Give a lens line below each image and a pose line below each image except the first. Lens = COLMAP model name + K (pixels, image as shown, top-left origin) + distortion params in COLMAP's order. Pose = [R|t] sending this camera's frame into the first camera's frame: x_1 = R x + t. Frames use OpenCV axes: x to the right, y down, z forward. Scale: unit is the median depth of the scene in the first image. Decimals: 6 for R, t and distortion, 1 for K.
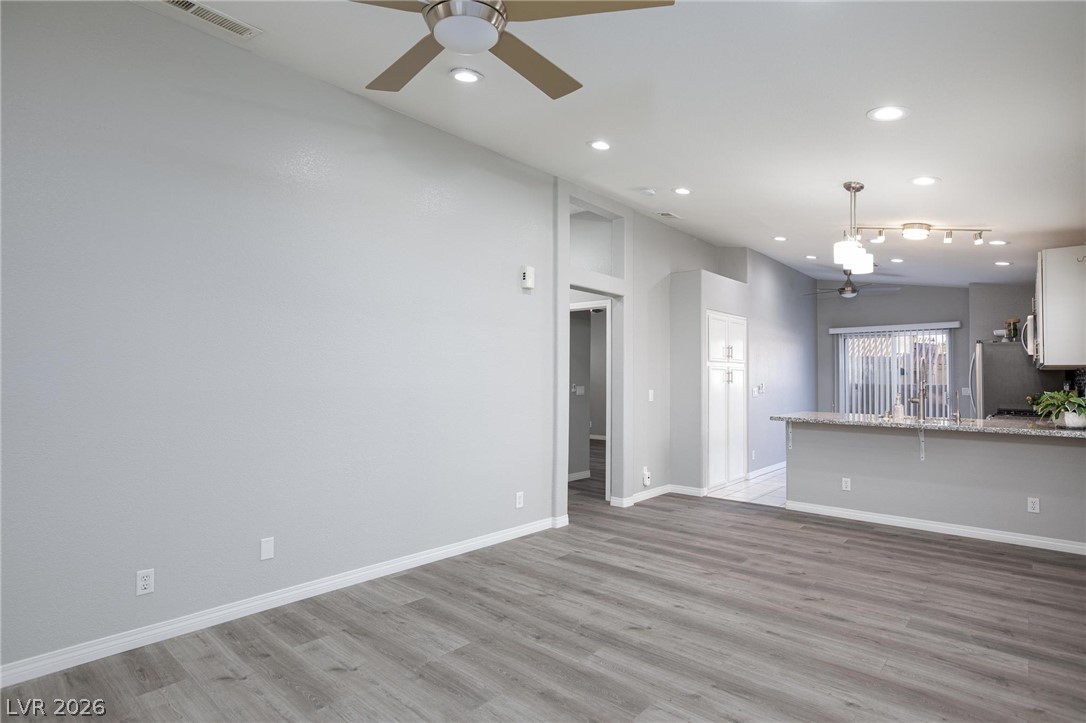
lens RADIAL K [[562.7, 0, 540.7], [0, 562.7, 361.9], [0, 0, 1]] dist [-0.027847, 0.011616]
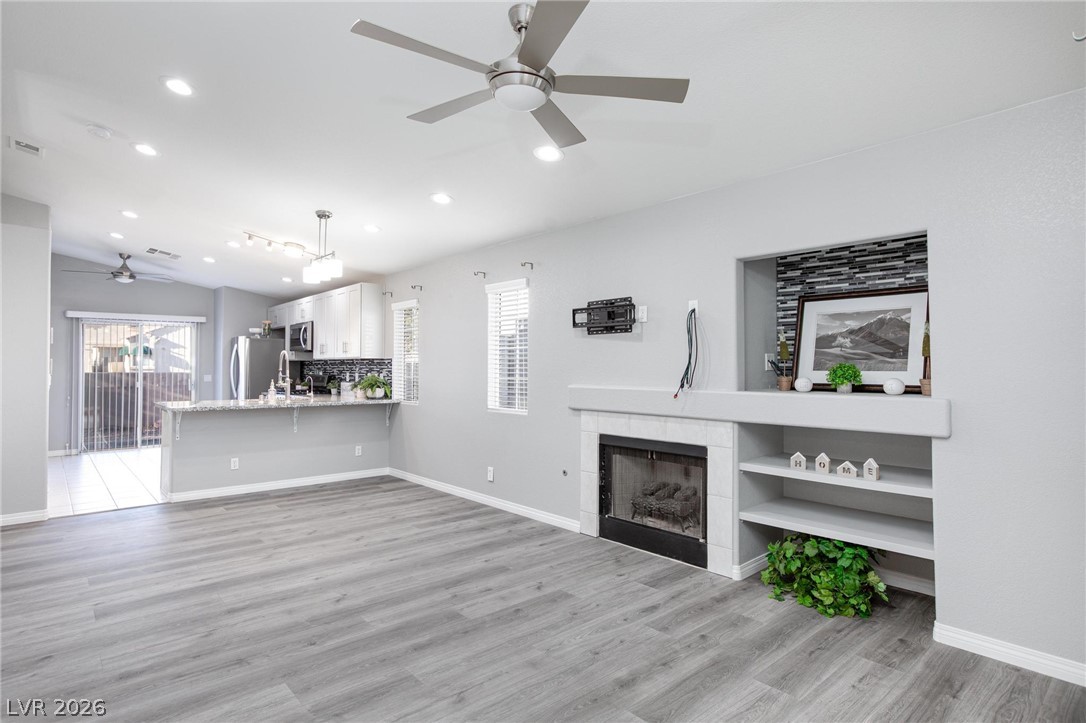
lens RADIAL K [[562.7, 0, 540.4], [0, 562.7, 359.4], [0, 0, 1]] dist [-0.027847, 0.011616]
pose [[0.116797, 0.009269, 0.993113, -0.696616], [-0.028523, 0.999575, -0.005975, 0.003489], [-0.992746, -0.027629, 0.117011, 0.400039]]
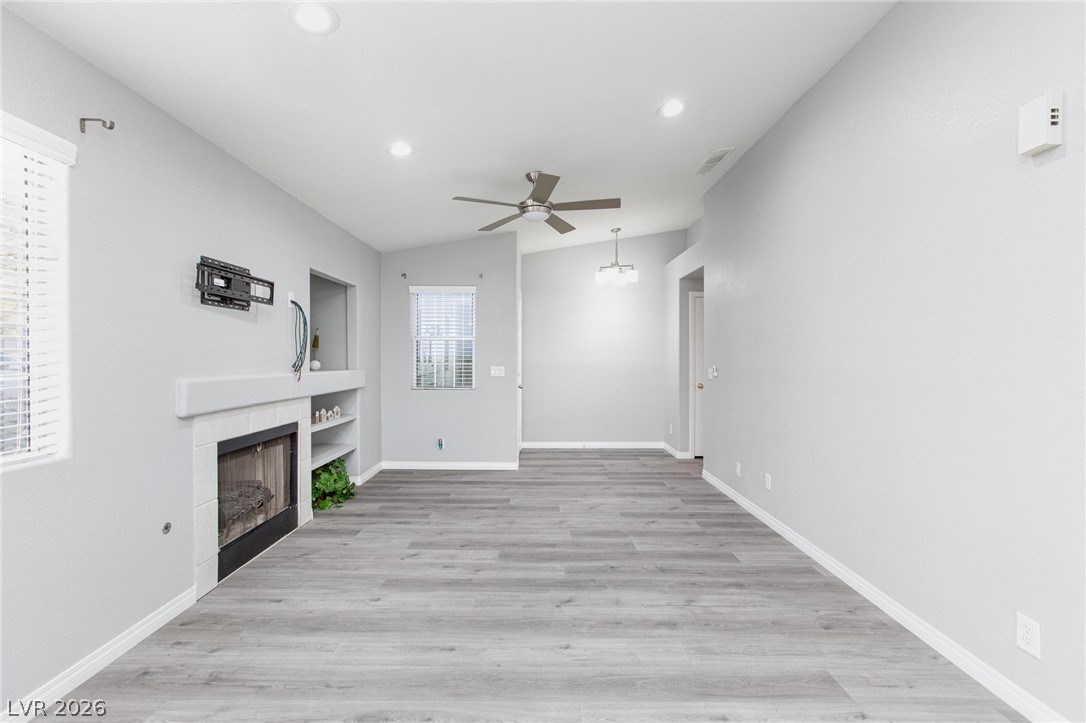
lens RADIAL K [[498.5, 0, 554.2], [0, 498.5, 354.8], [0, 0, 1]] dist [-0.008944, 0.000434]
pose [[-0.728860, -0.014137, -0.684517, 0.656674], [0.006766, 0.999589, -0.027848, 0.040294], [0.684629, -0.024929, -0.728465, 1.332595]]
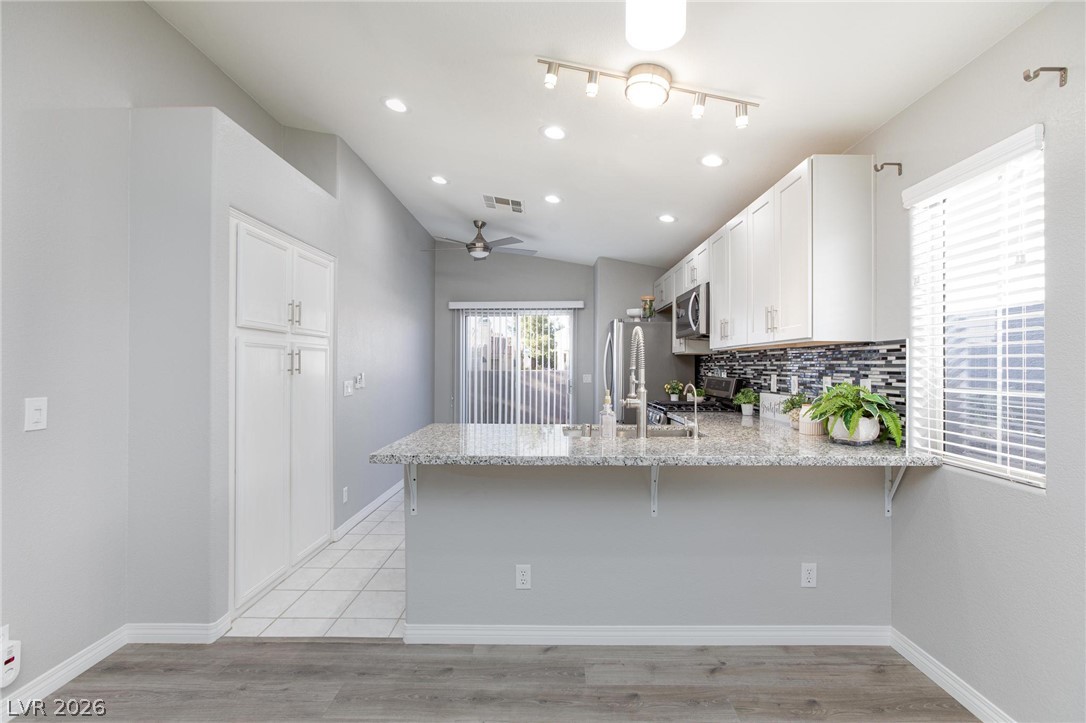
lens RADIAL K [[498.5, 0, 559.8], [0, 498.5, 366.7], [0, 0, 1]] dist [-0.008944, 0.000434]
pose [[0.738401, -0.004753, 0.674345, 0.397437], [-0.017639, 0.999497, 0.026359, 0.029229], [-0.674131, -0.031359, 0.737946, 0.953129]]
